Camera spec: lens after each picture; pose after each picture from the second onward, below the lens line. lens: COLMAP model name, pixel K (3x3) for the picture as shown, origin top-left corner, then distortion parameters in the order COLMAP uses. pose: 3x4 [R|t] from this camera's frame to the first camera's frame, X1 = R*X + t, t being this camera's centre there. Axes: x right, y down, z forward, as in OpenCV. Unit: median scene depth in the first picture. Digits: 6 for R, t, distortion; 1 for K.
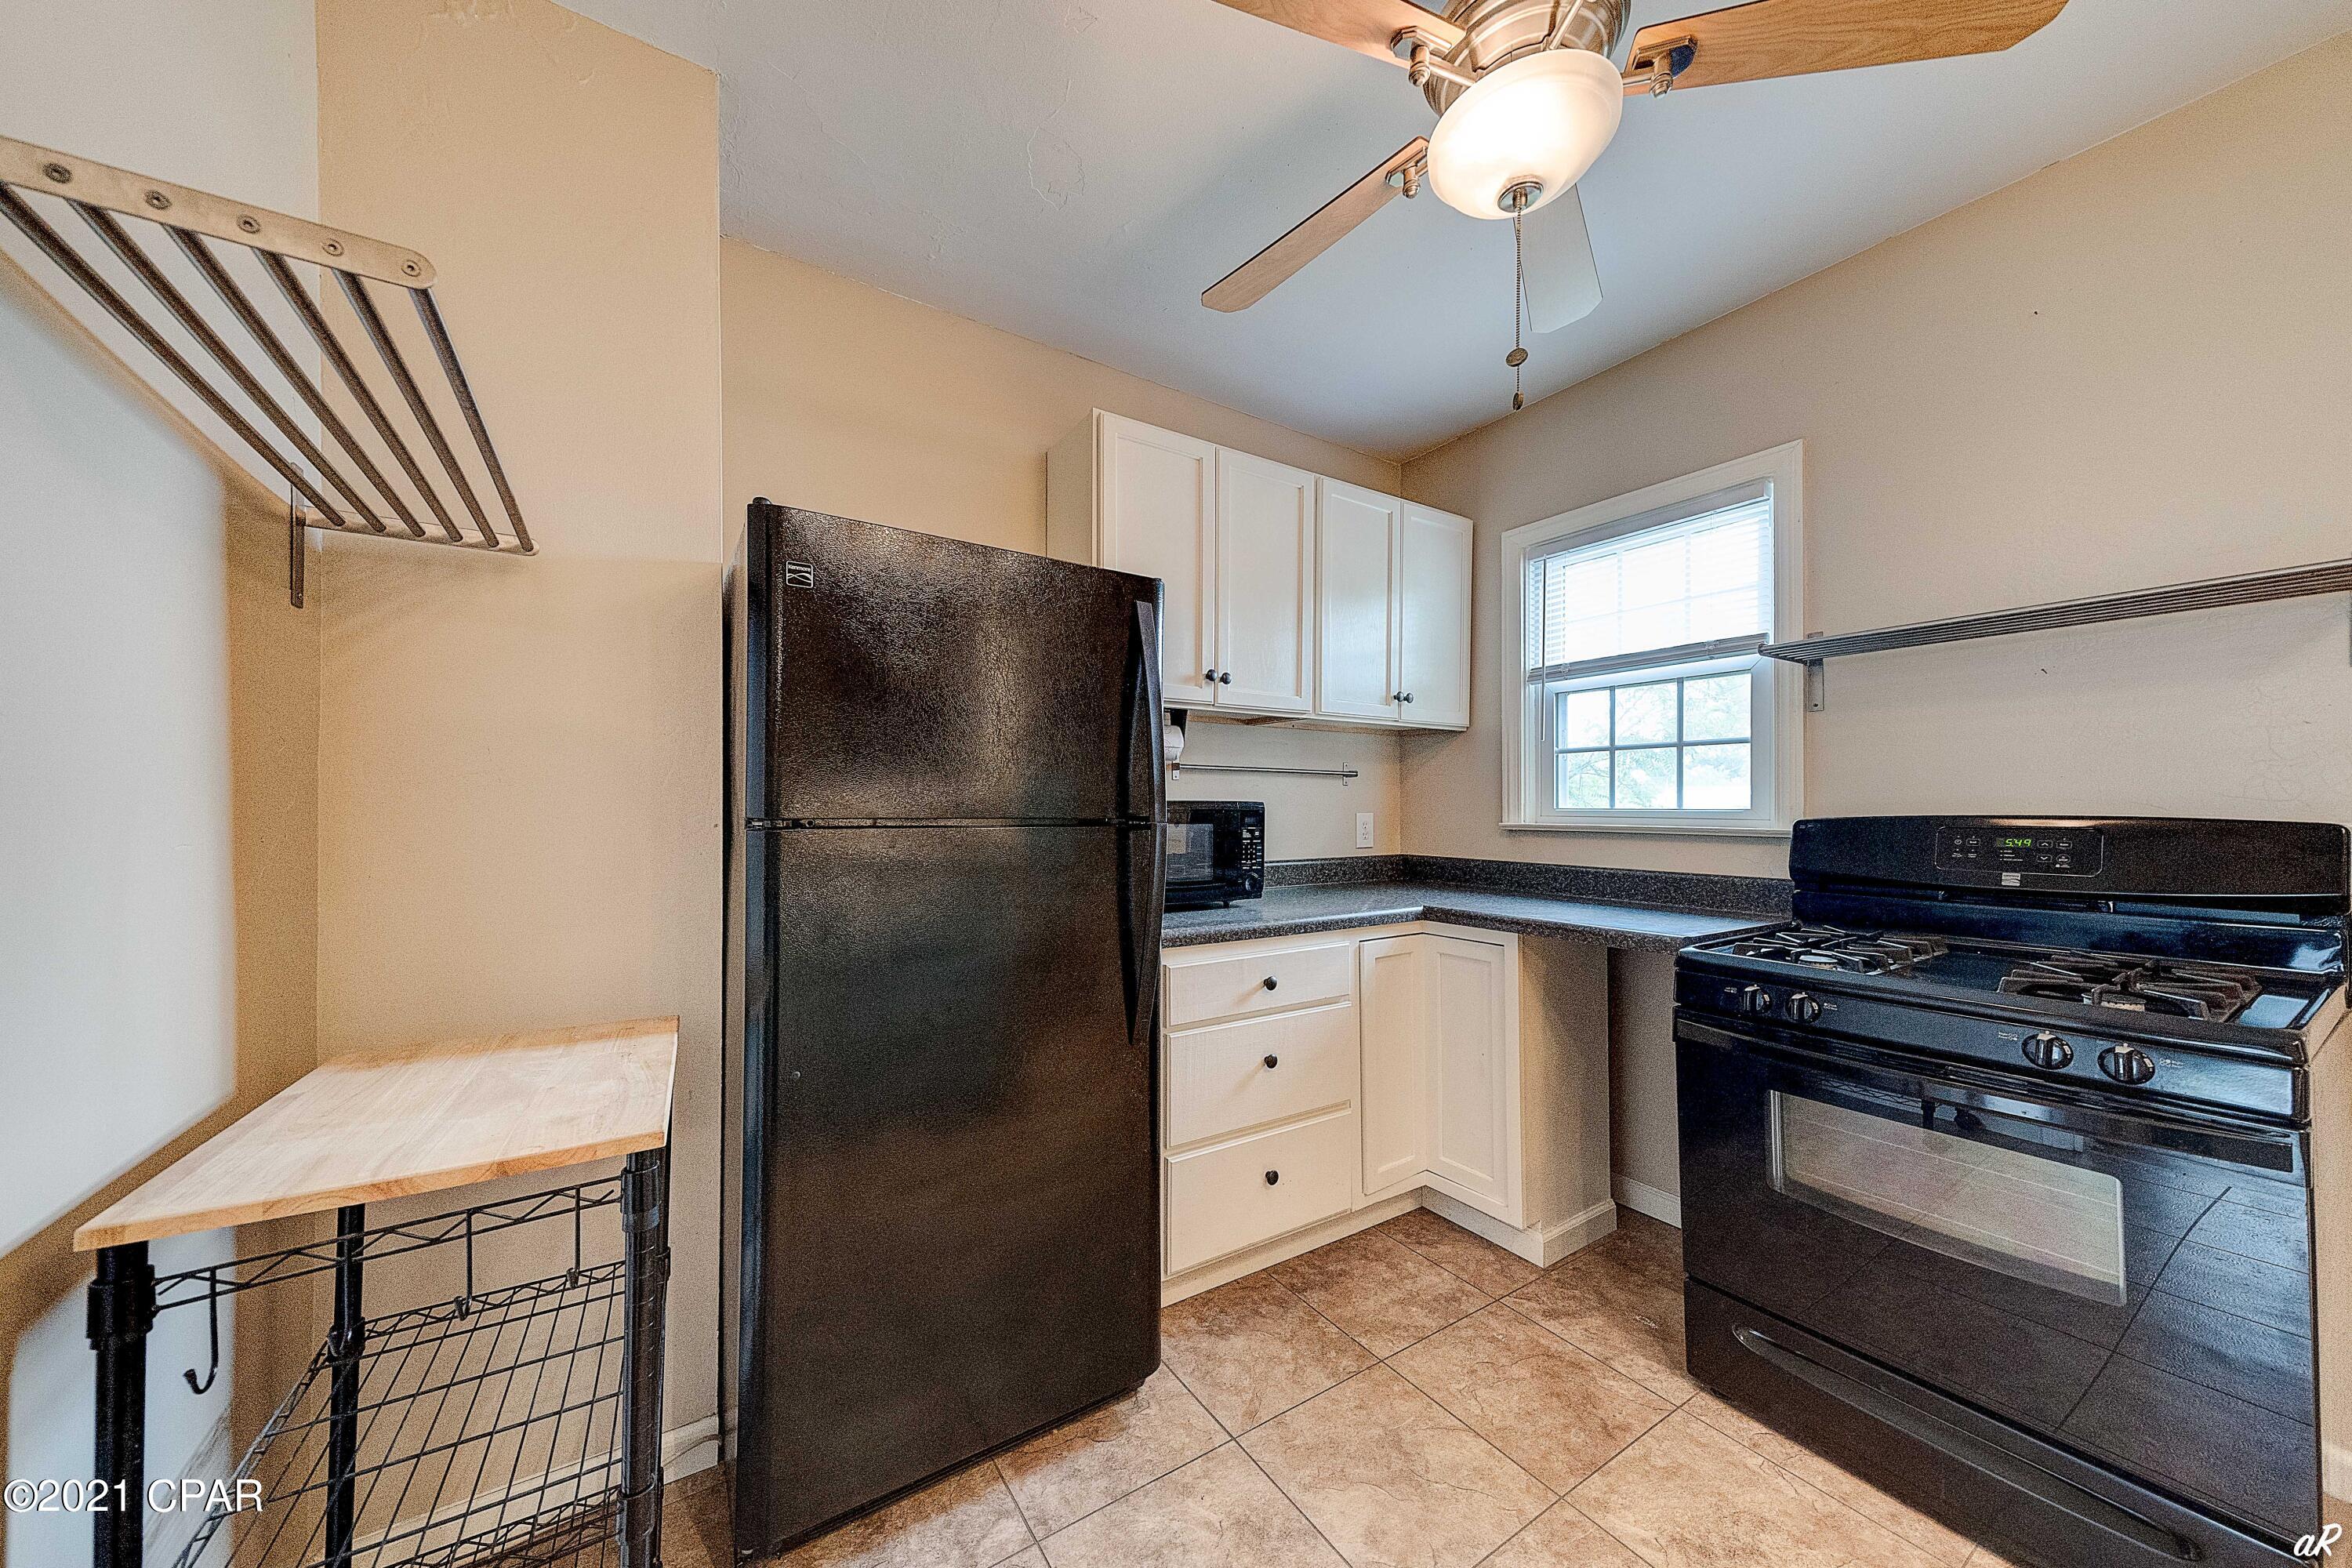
lens RADIAL K [[816.2, 0, 1157.8], [0, 816.2, 801.3], [0, 0, 1]] dist [0.022853, -0.000098]
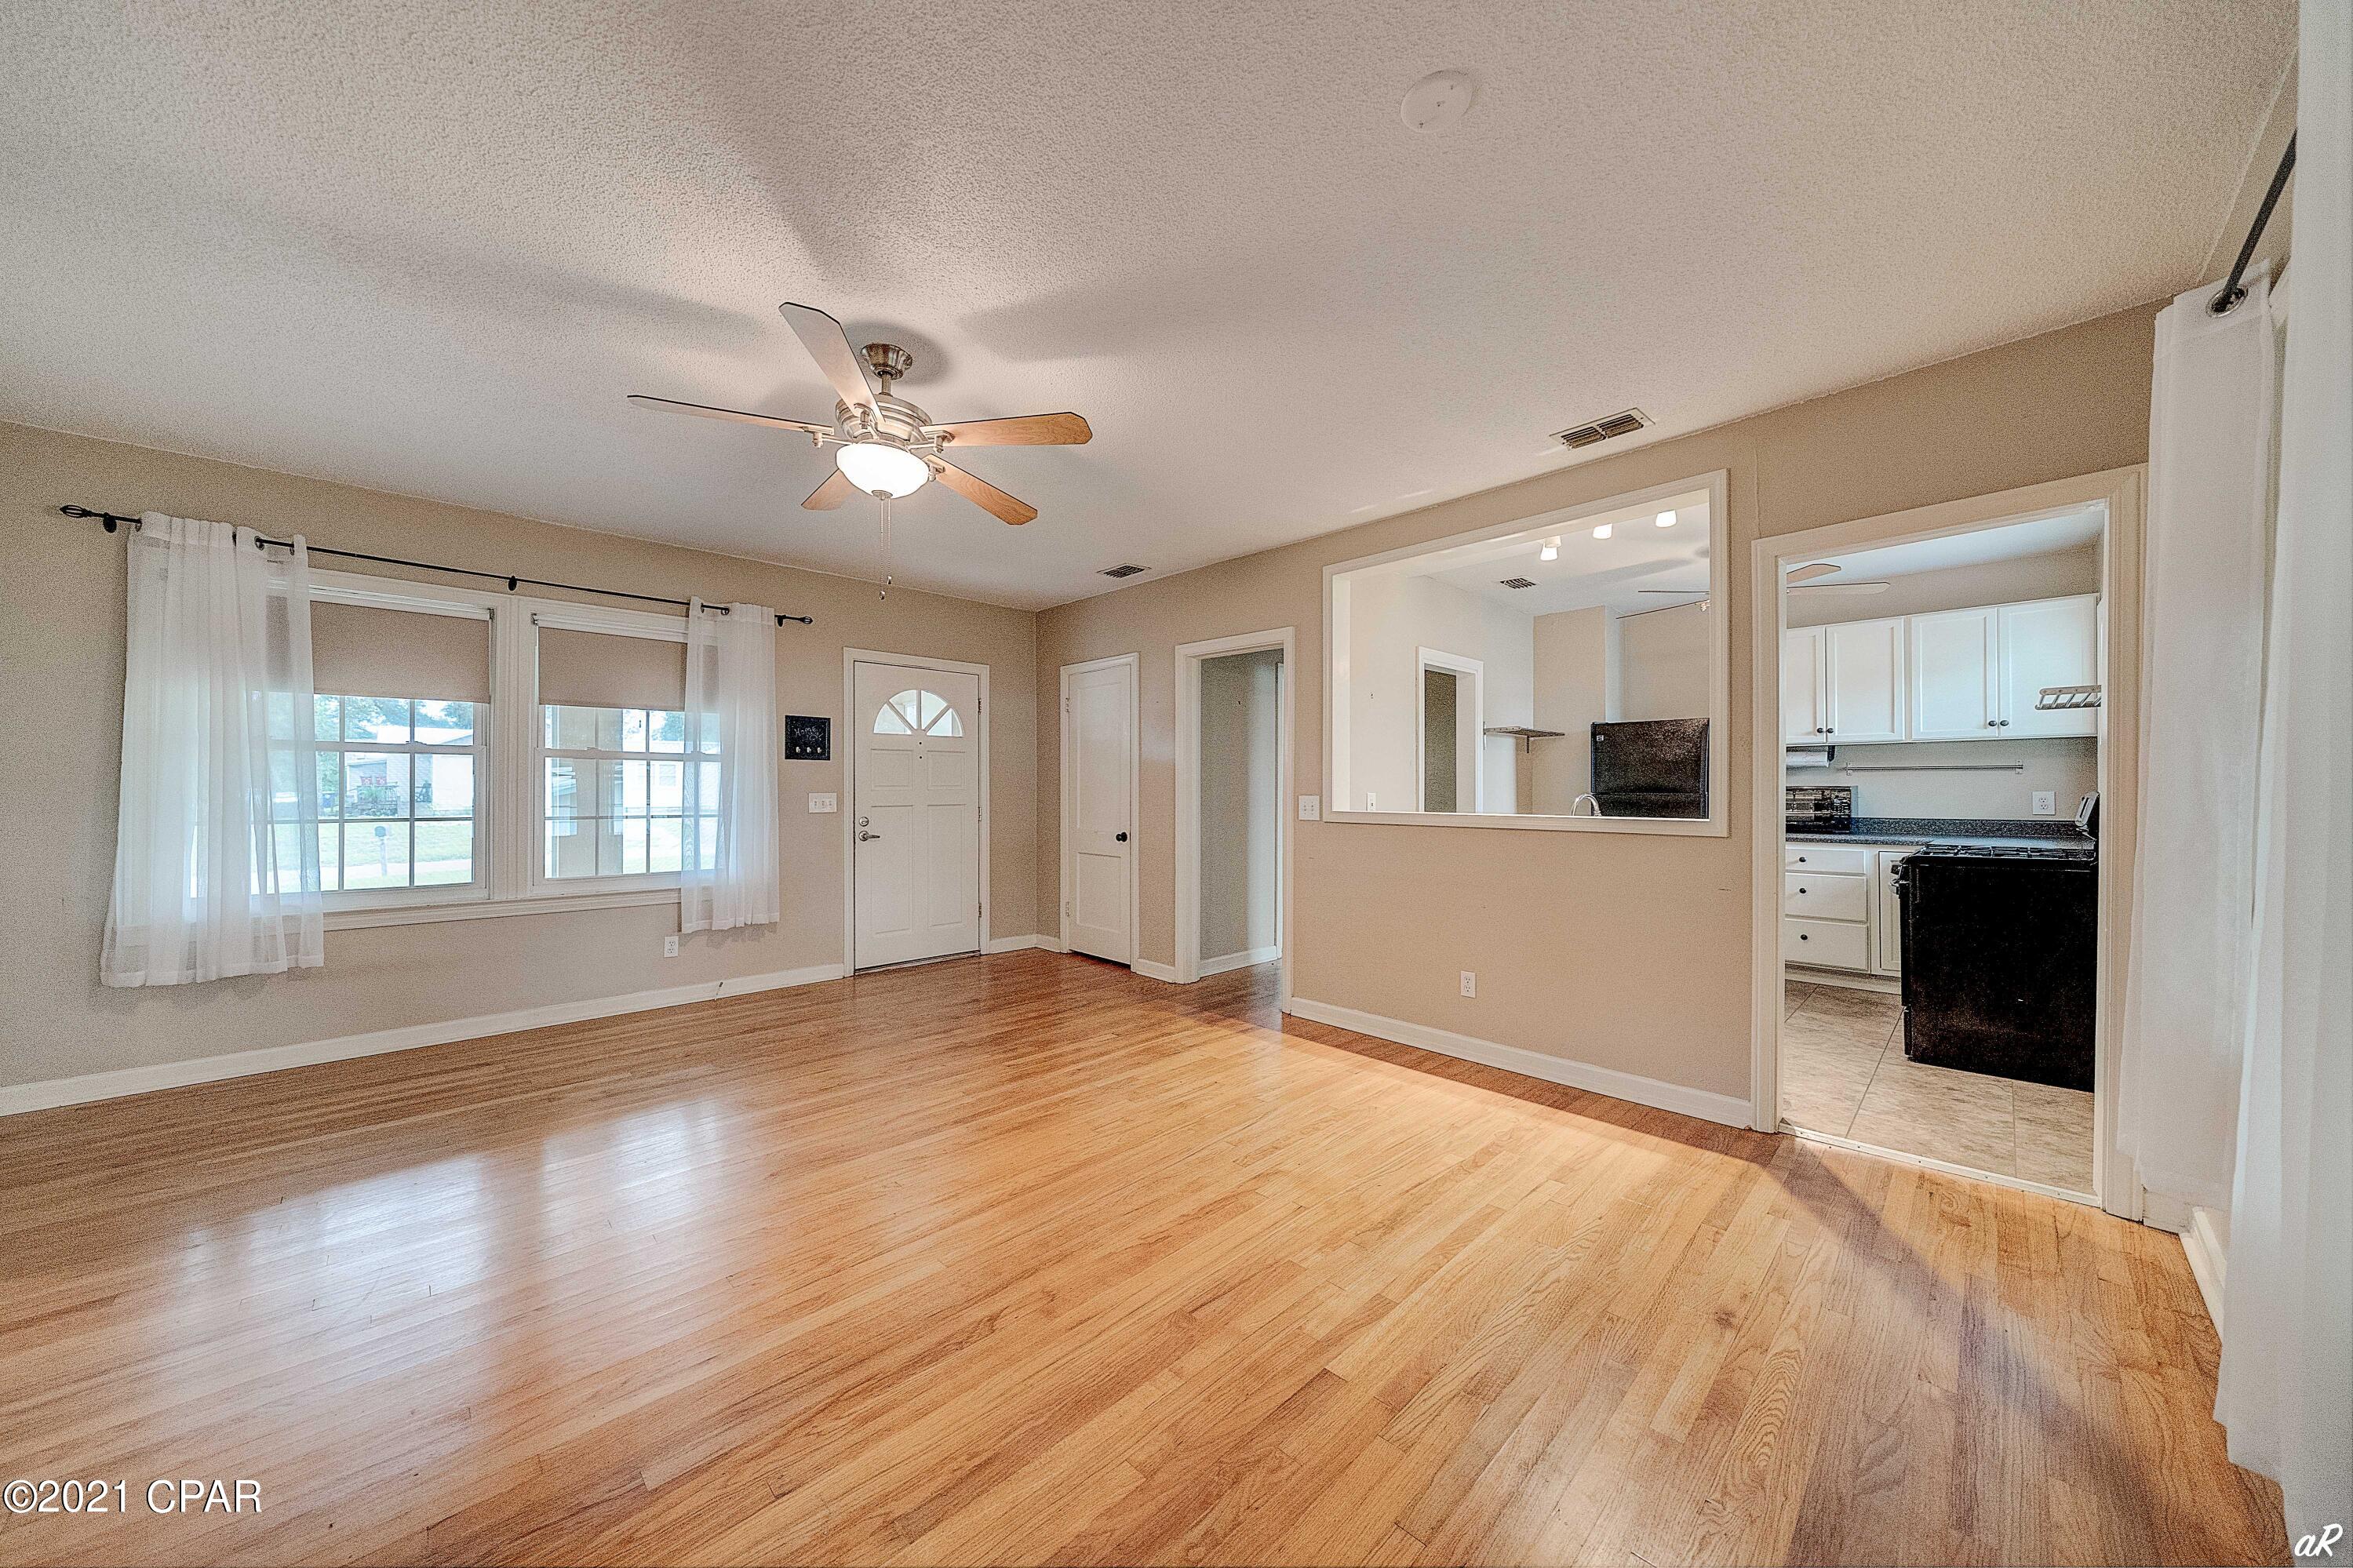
lens RADIAL K [[794.2, 0, 1185.9], [0, 794.2, 780.6], [0, 0, 1]] dist [-0.001048, -0.000083]
pose [[0.205383, -0.013659, -0.978586, 1.866415], [0.006907, 0.999898, -0.012507, -0.000723], [0.978657, -0.004190, 0.205456, -1.173344]]
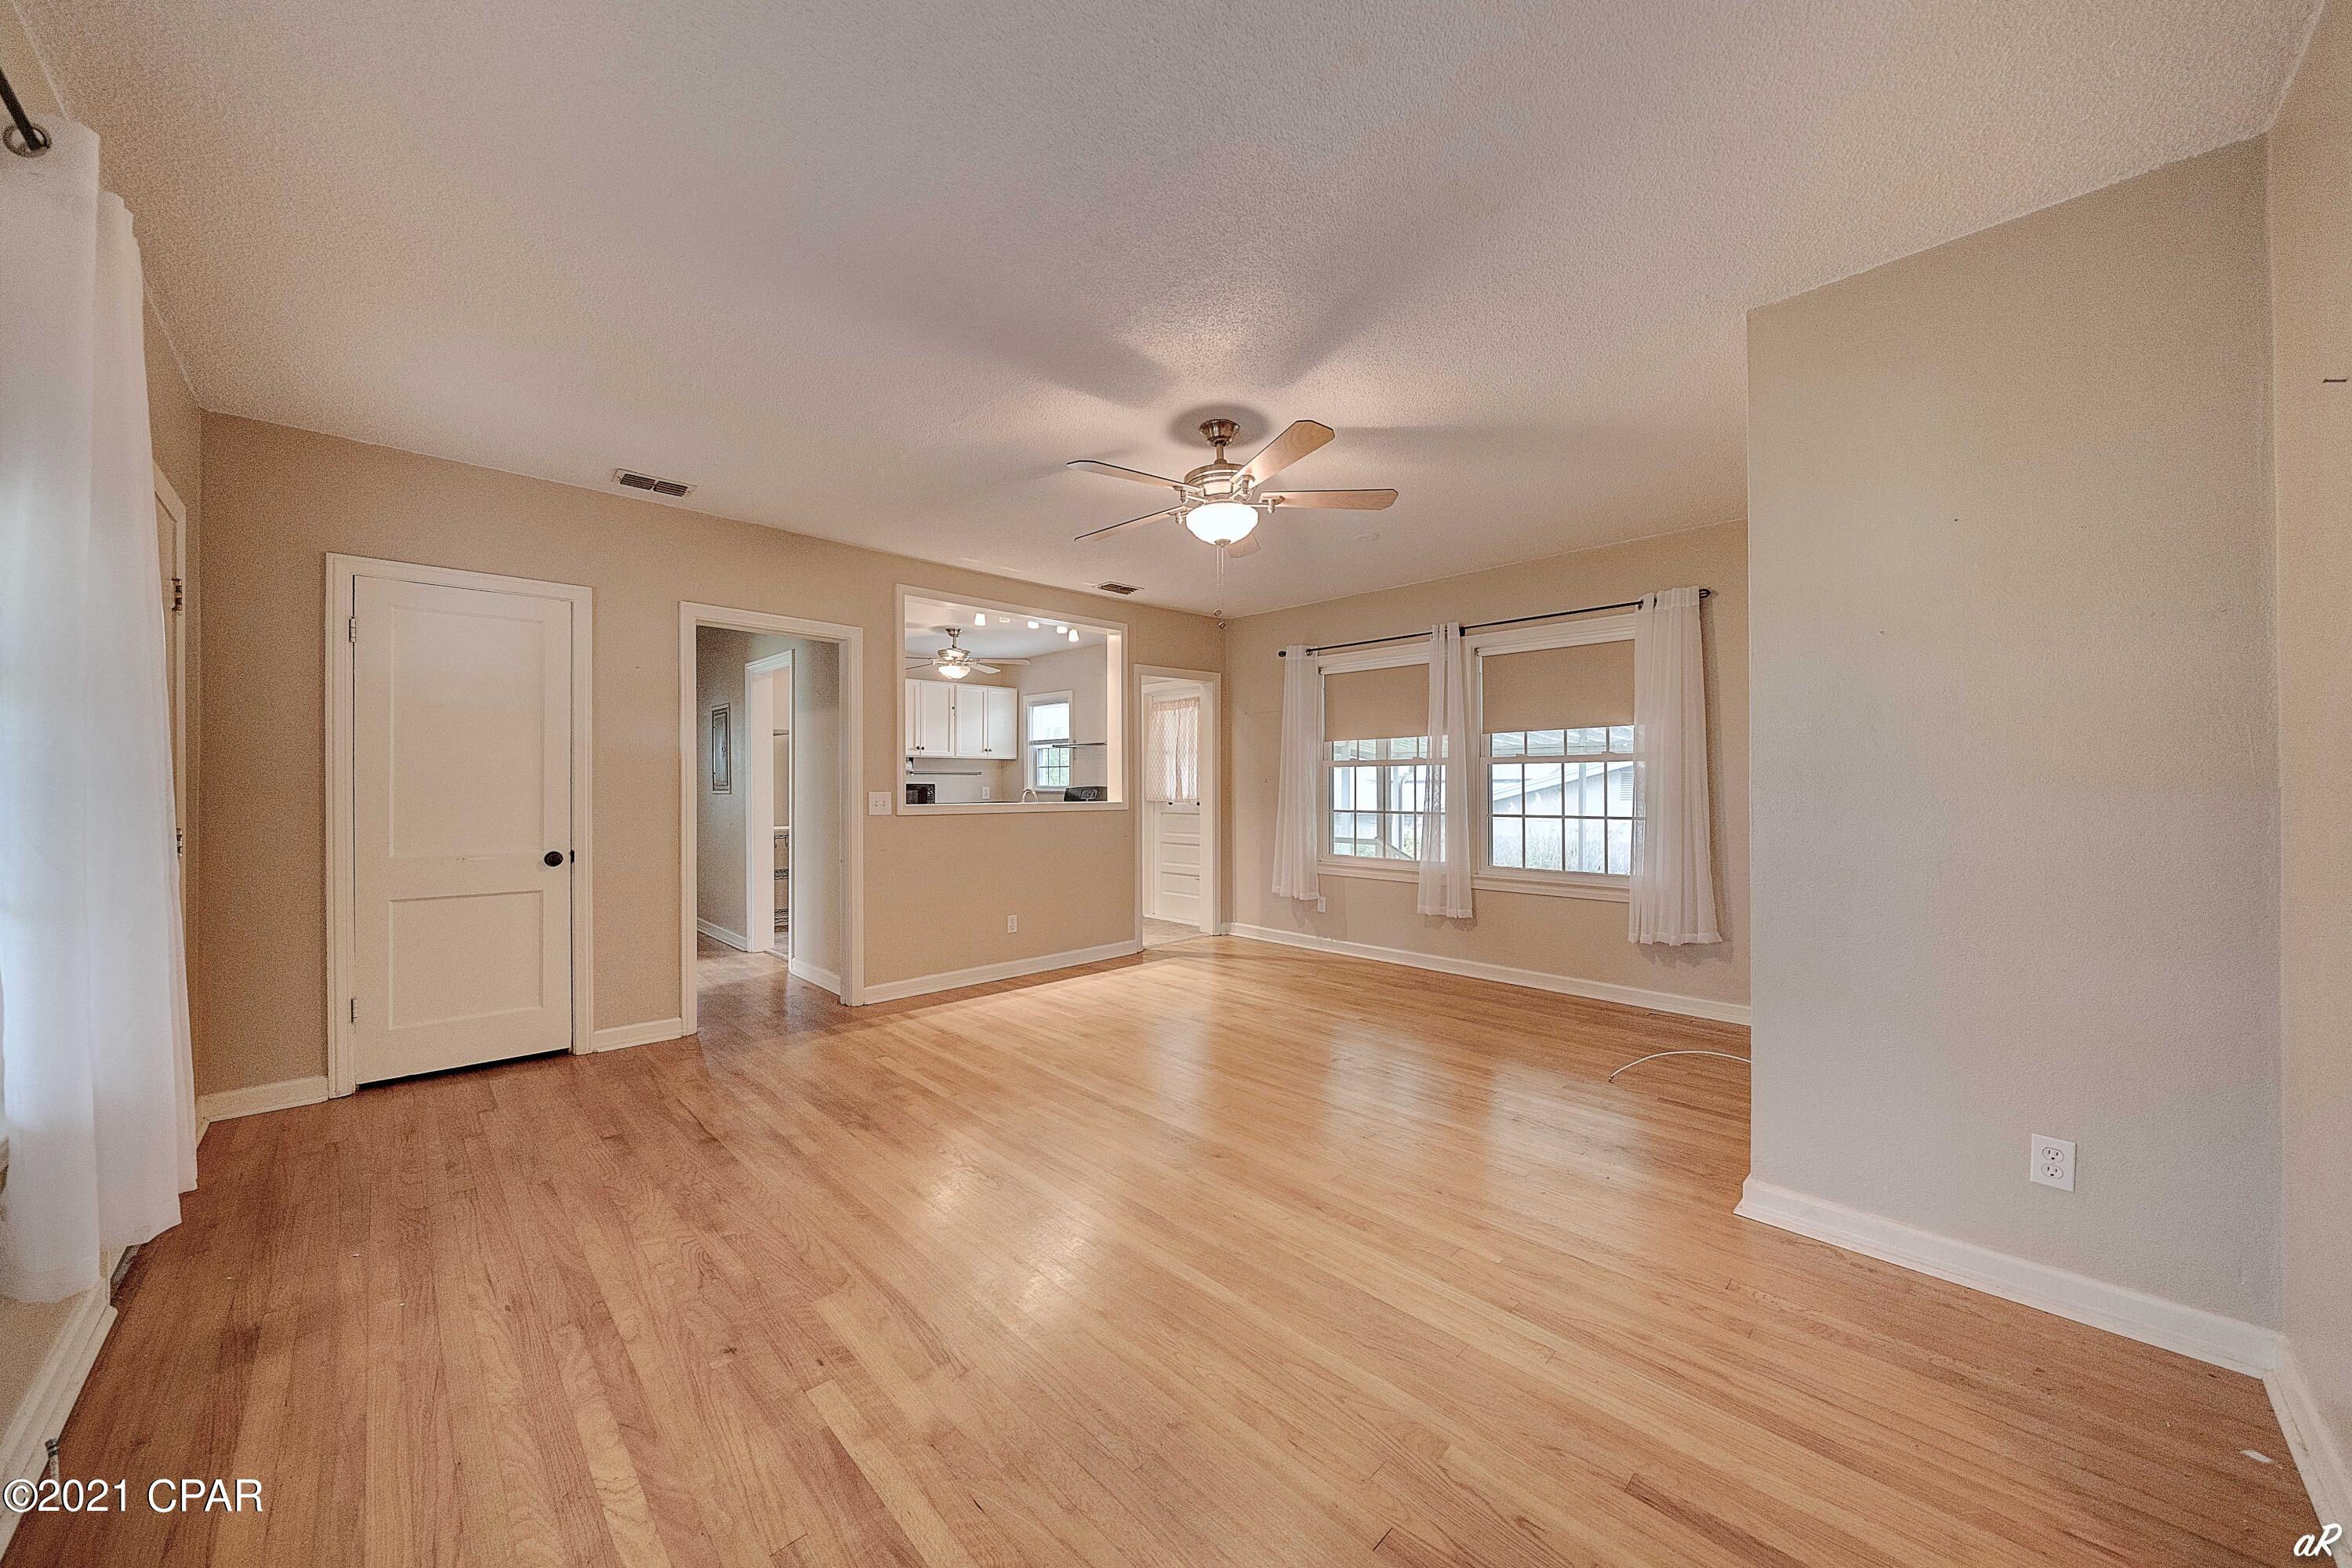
lens RADIAL K [[820.2, 0, 1135.9], [0, 820.2, 749.9], [0, 0, 1]] dist [-0.000122, -0.000014]
pose [[0.985077, 0.001319, 0.172107, 0.381912], [0.005163, 0.999294, -0.037211, -0.010452], [-0.172034, 0.037545, 0.984375, -2.633886]]
